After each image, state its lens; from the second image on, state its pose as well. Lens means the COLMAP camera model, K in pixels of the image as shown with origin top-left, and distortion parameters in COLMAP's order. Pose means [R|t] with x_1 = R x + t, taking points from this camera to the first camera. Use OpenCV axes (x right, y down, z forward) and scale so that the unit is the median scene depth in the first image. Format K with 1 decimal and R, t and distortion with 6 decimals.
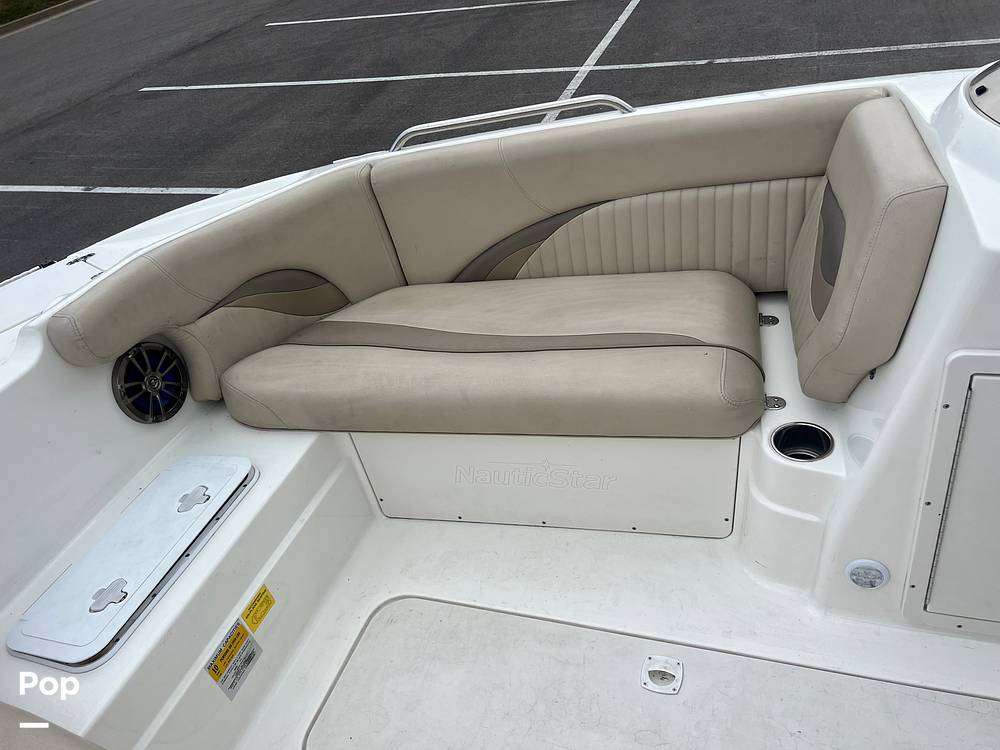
lens RADIAL K [[753.7, 0, 508.0], [0, 753.7, 365.4], [0, 0, 1]] dist [0.042343, -0.055615]
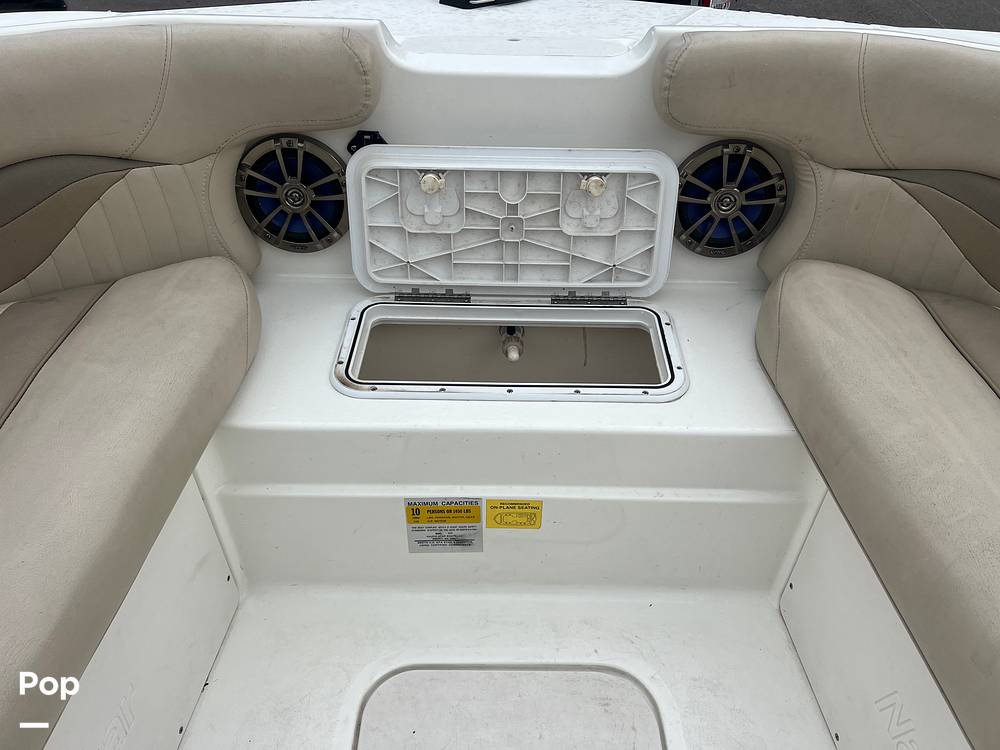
lens RADIAL K [[753.7, 0, 506.5], [0, 753.7, 369.5], [0, 0, 1]] dist [0.042343, -0.055615]
pose [[0.310182, 0.728431, -0.610881, 0.002836], [-0.591161, 0.651023, 0.476128, -0.087369], [0.744524, 0.213443, 0.632555, 0.442536]]
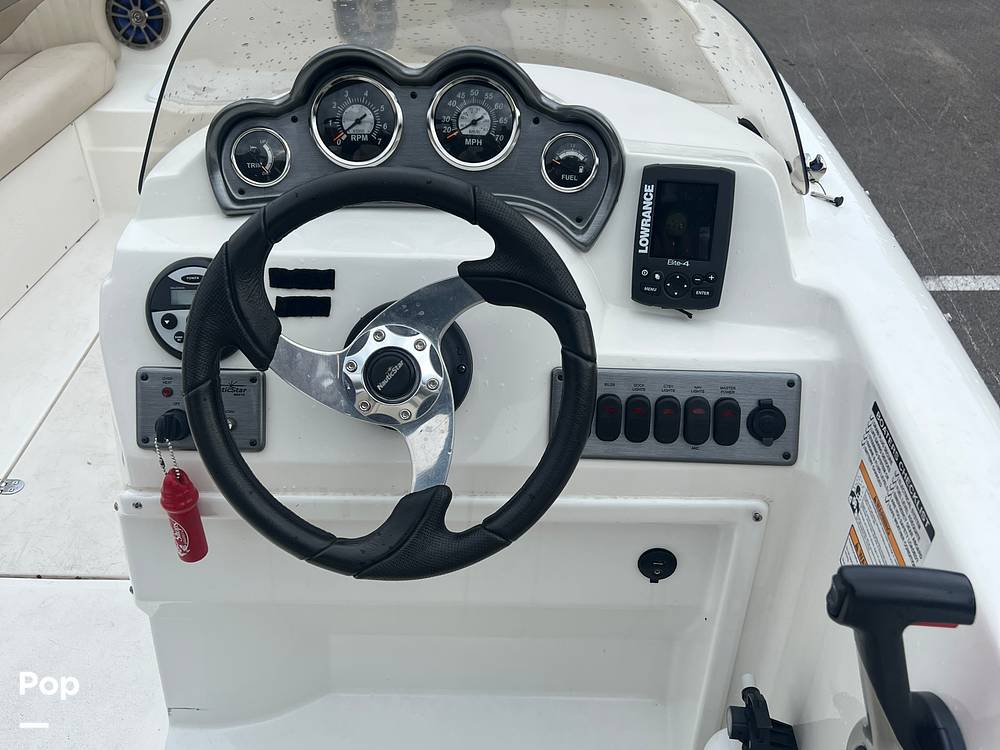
lens RADIAL K [[1003.1, 0, 501.7], [0, 1003.1, 374.6], [0, 0, 1]] dist [0.021603, 0.000000]
pose [[0.288587, 0.684445, -0.669517, 1.135822], [-0.584482, 0.679792, 0.443016, -0.451522], [0.758353, 0.263472, 0.596225, 0.310121]]
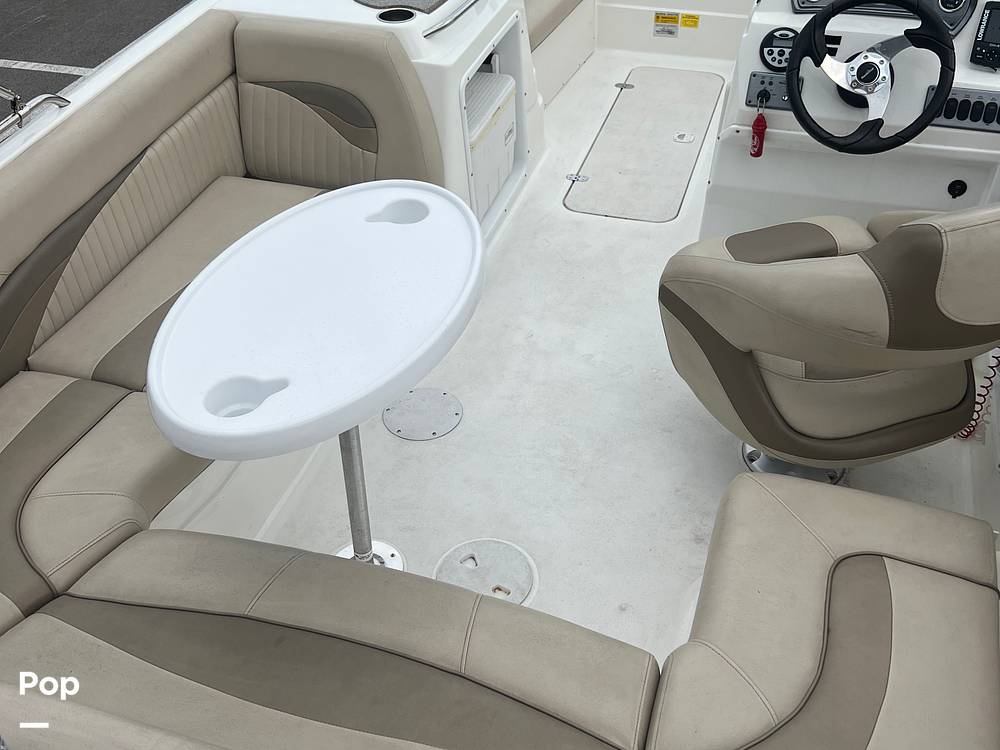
lens RADIAL K [[1003.1, 0, 498.9], [0, 1003.1, 383.9], [0, 0, 1]] dist [0.021603, 0.000000]
pose [[0.020857, 0.767607, -0.640581, 1.971905], [-0.545542, 0.545666, 0.636108, -0.554609], [0.837824, 0.336197, 0.430143, -0.297477]]
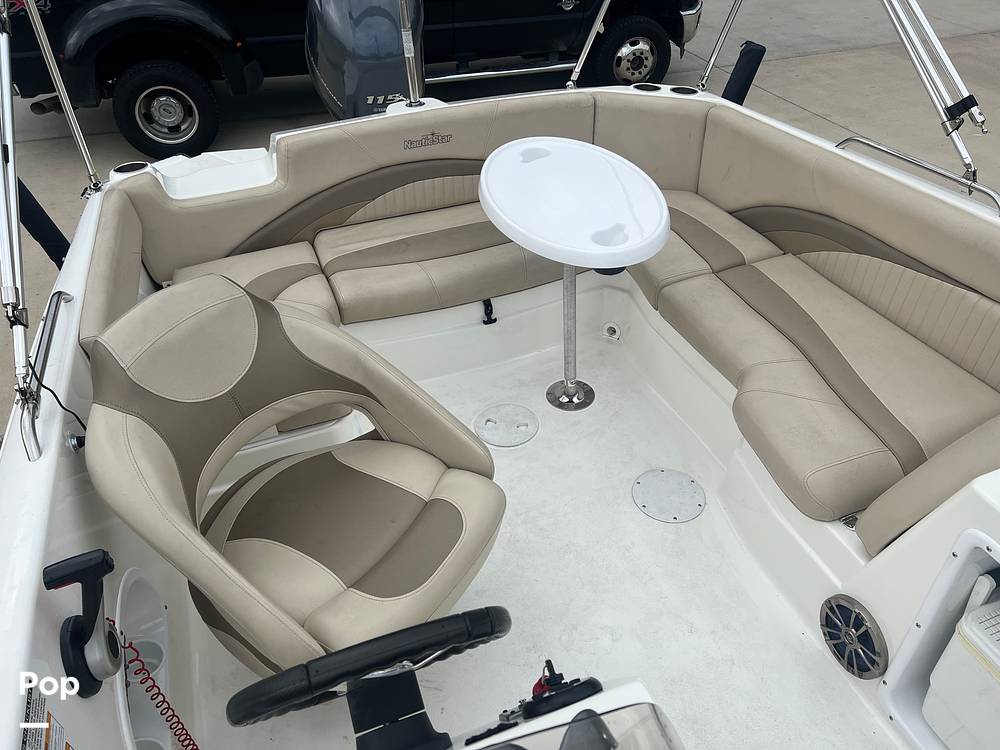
lens RADIAL K [[753.7, 0, 506.7], [0, 753.7, 367.9], [0, 0, 1]] dist [0.042343, -0.055615]
pose [[-0.626942, -0.305803, 0.716539, 0.355275], [0.547625, 0.481196, 0.684512, -0.629869], [-0.554121, 0.821545, -0.134217, 0.418546]]
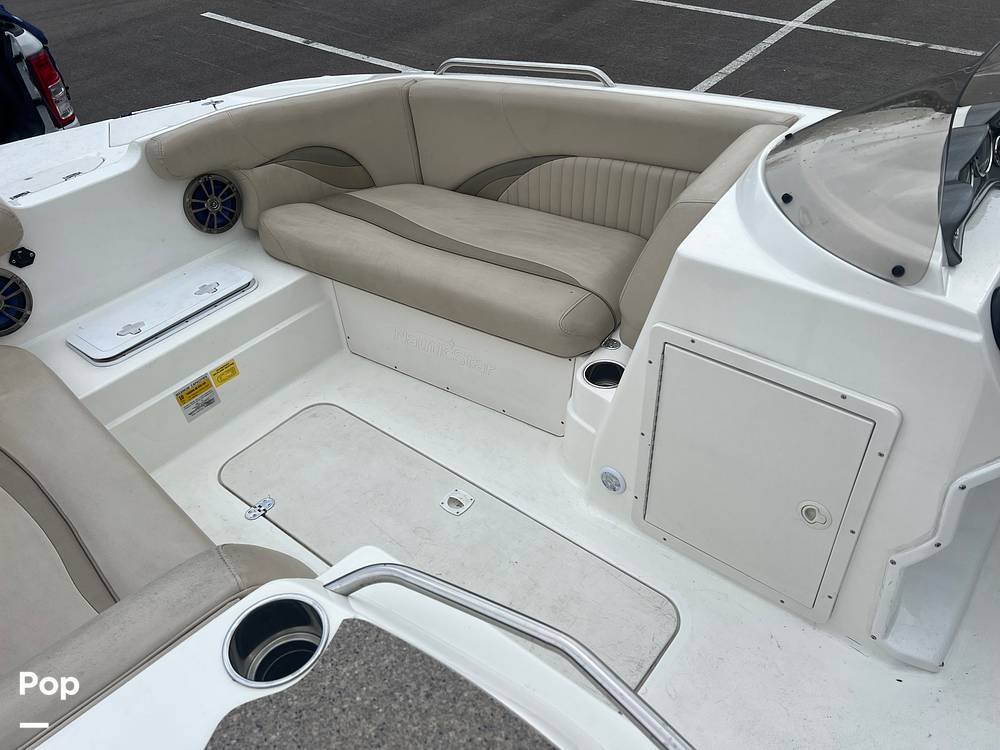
lens RADIAL K [[753.7, 0, 506.8], [0, 753.7, 367.4], [0, 0, 1]] dist [0.042343, -0.055615]
pose [[0.932198, 0.301449, -0.200339, 0.394015], [-0.278187, 0.950814, 0.136251, -0.031485], [0.231558, -0.071282, 0.970206, -0.238263]]
